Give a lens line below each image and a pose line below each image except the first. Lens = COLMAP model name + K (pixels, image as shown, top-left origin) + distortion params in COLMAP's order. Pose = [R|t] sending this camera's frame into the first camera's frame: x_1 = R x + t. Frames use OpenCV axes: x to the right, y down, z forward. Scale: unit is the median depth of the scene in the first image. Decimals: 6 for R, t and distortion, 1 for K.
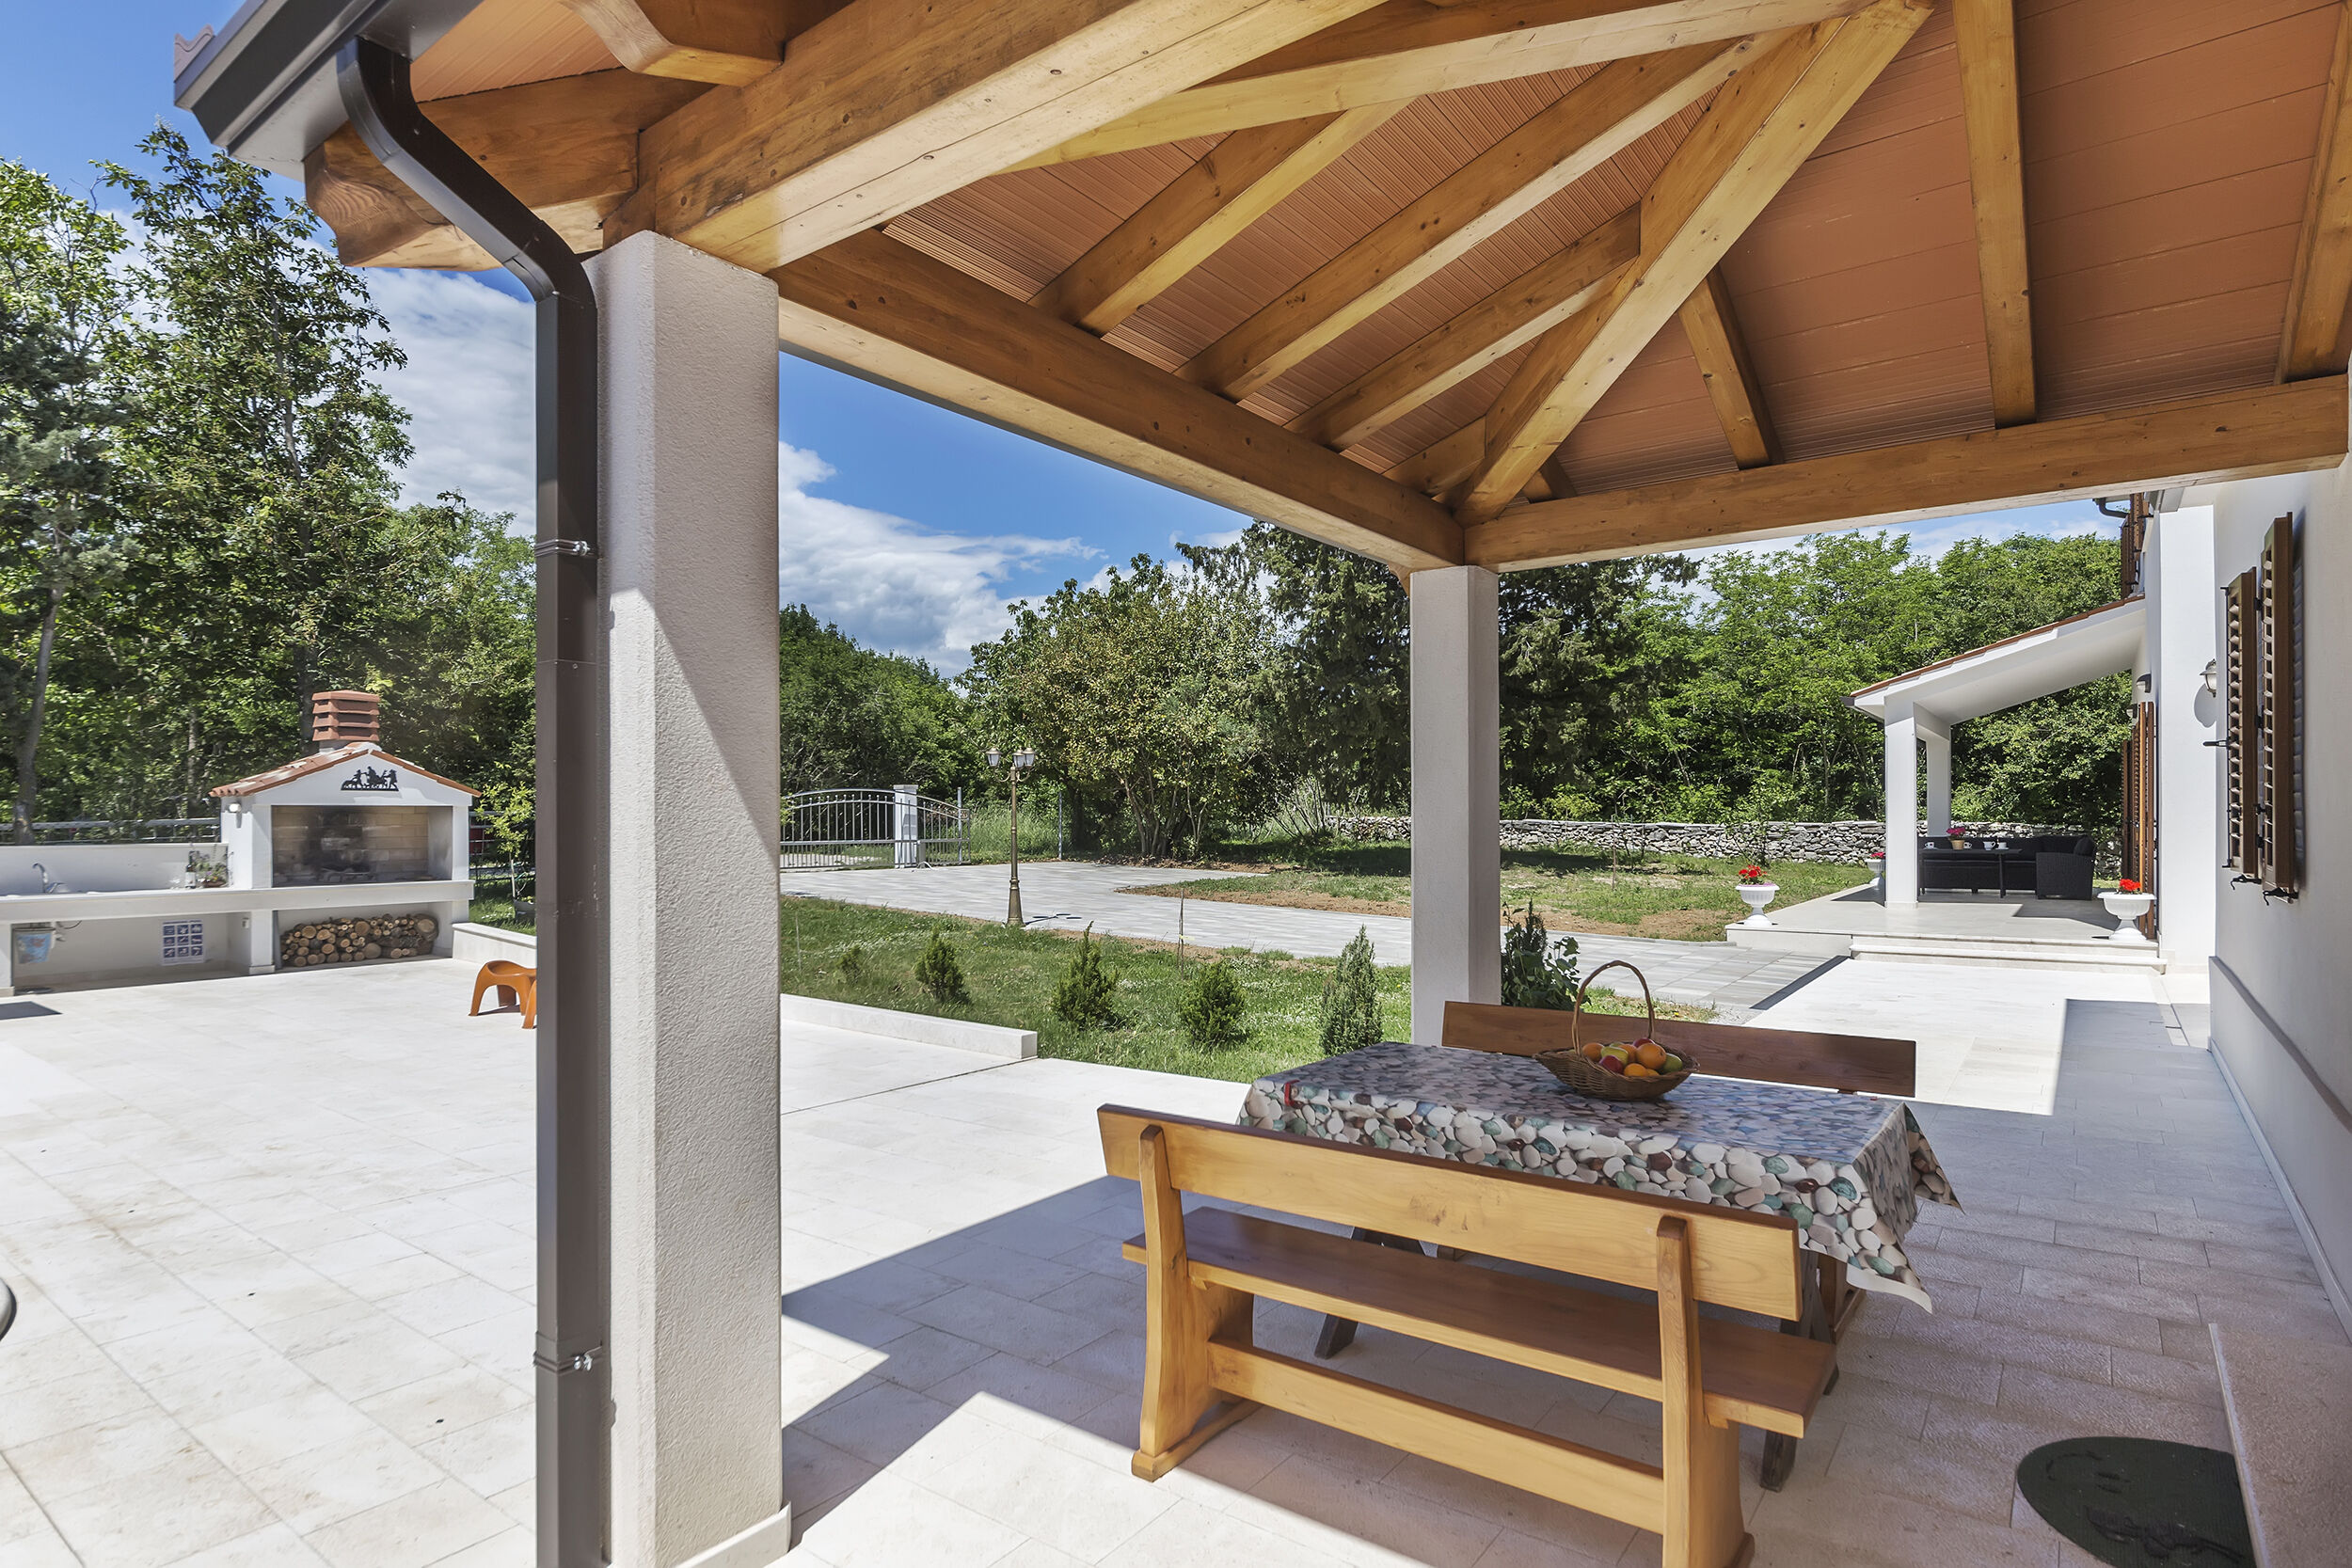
lens RADIAL K [[1222.8, 0, 1153.0], [0, 1222.8, 819.2], [0, 0, 1]] dist [0.001854, 0.000068]
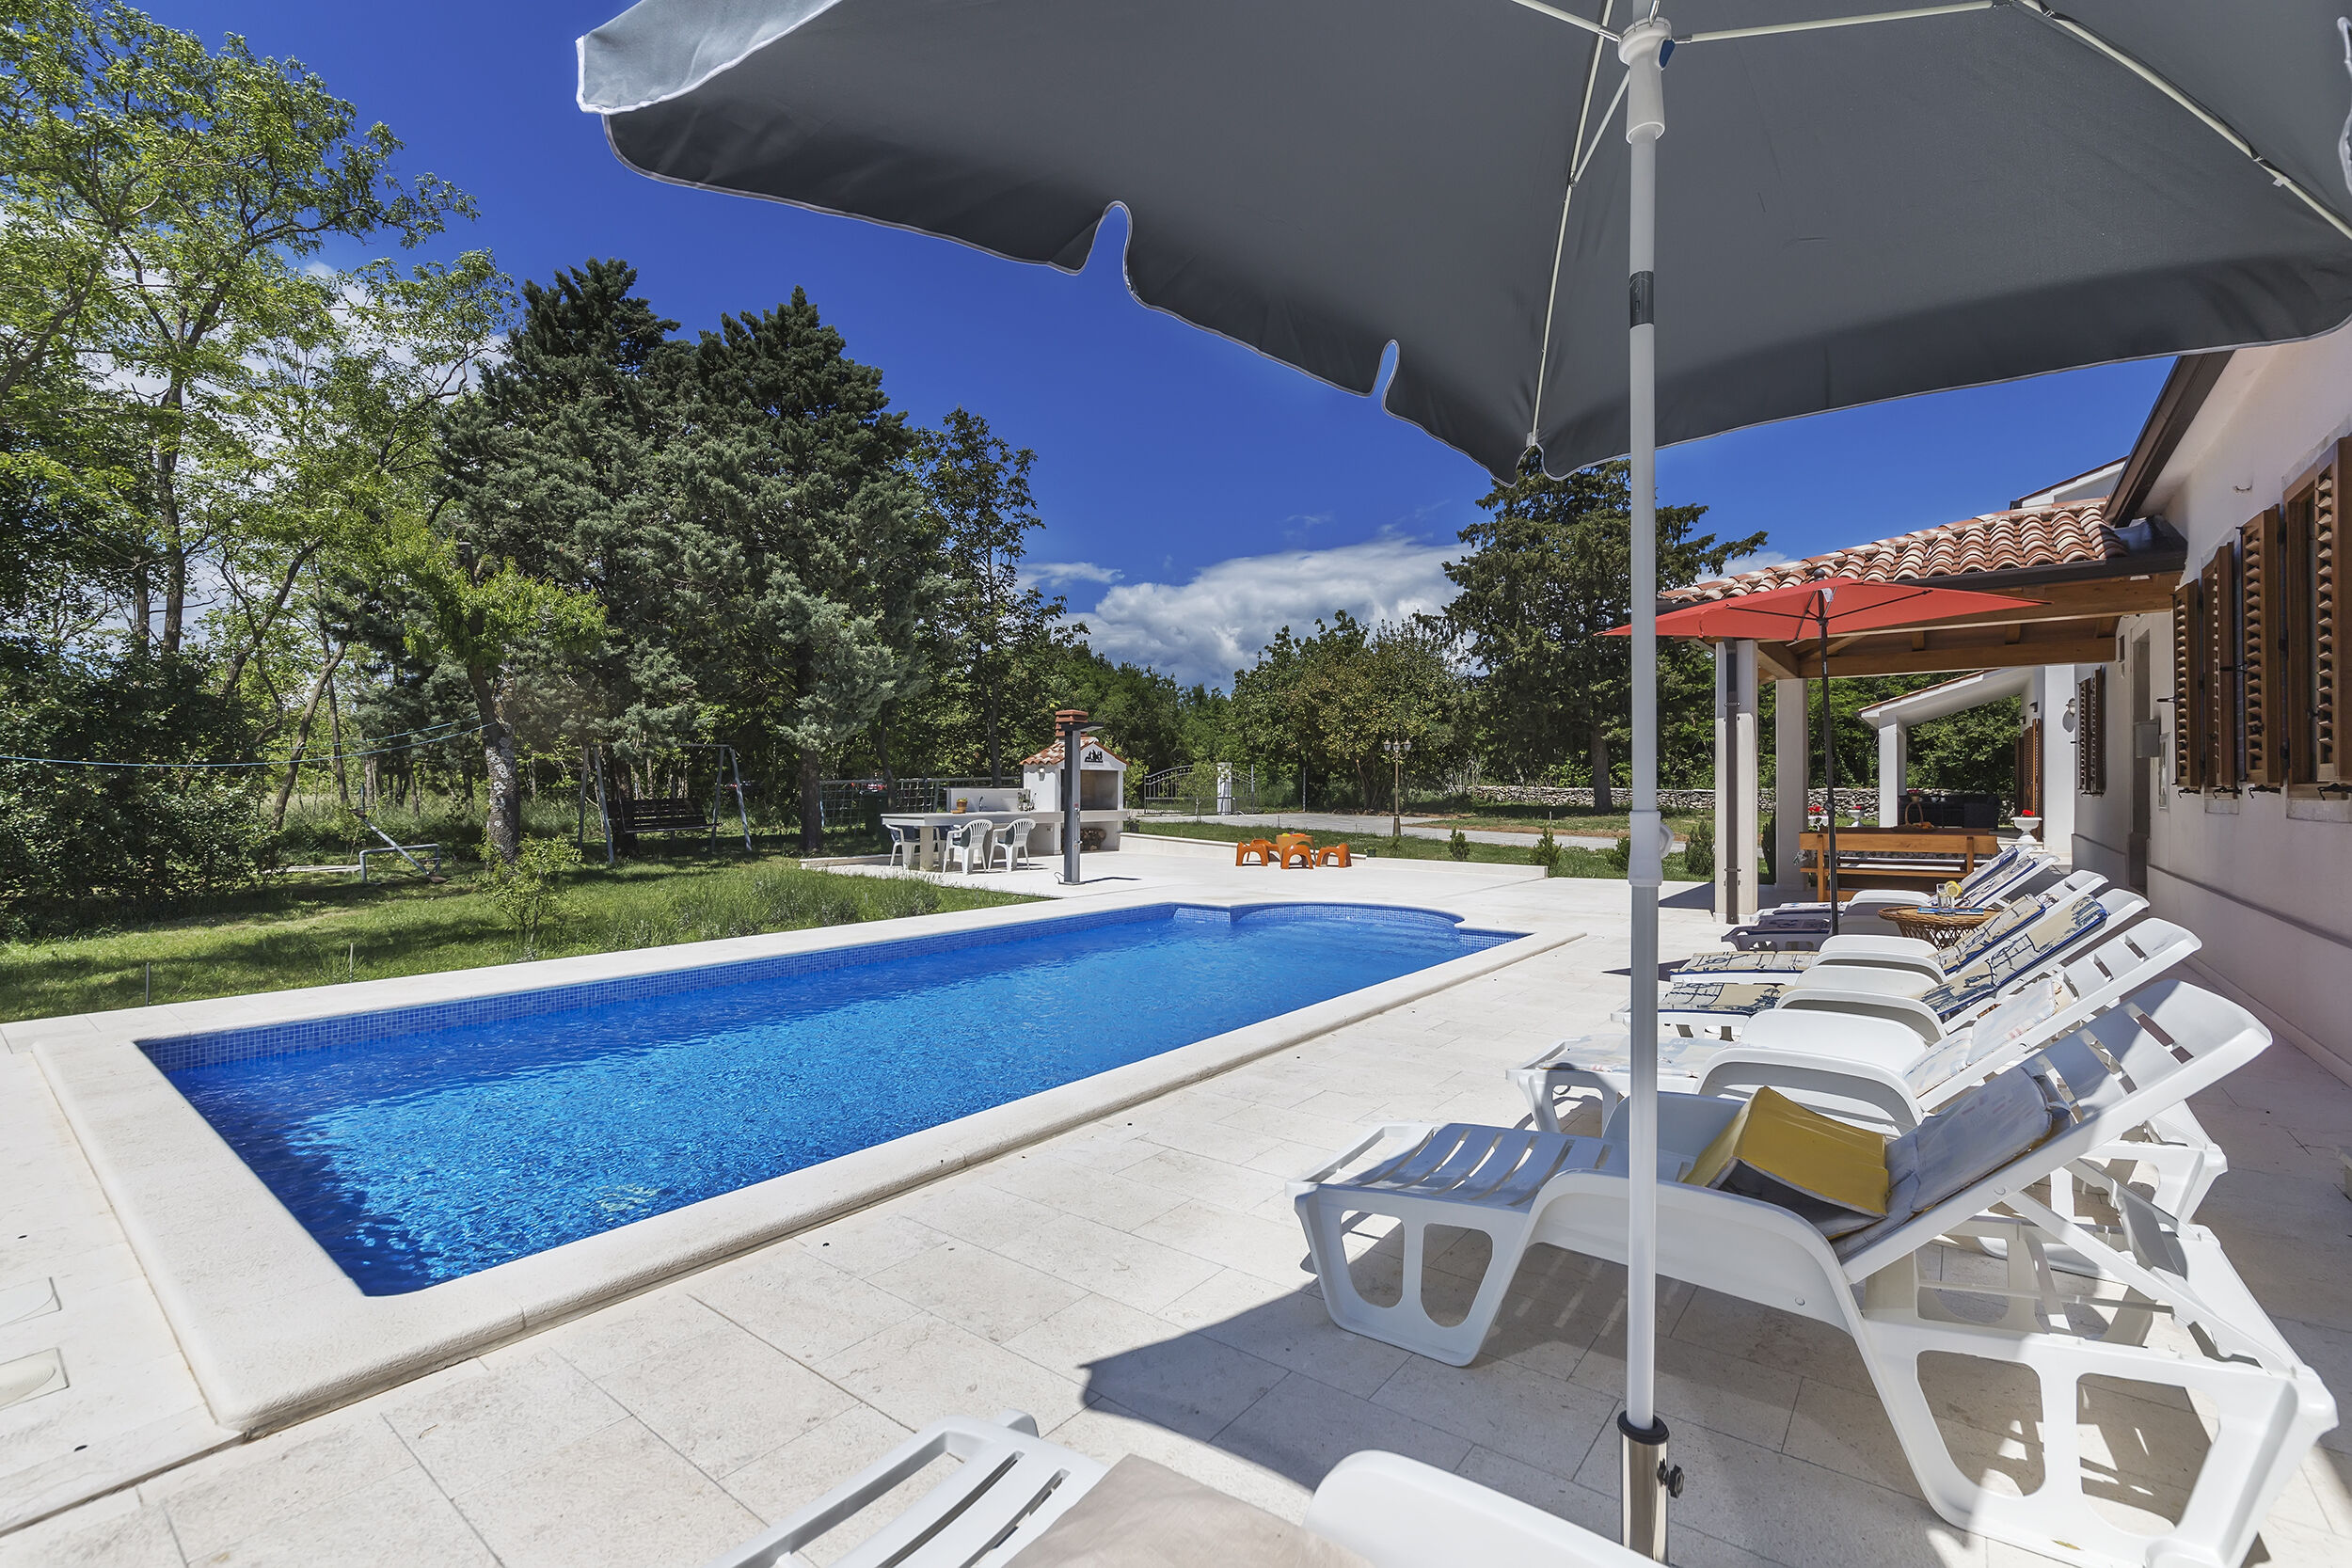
lens RADIAL K [[993.5, 0, 1161.1], [0, 993.5, 794.4], [0, 0, 1]] dist [0.002291, -0.000317]
pose [[0.999678, 0.003352, -0.025153, -0.369482], [-0.003364, 0.999994, -0.000421, 0.020276], [0.025151, 0.000505, 0.999684, -0.420942]]
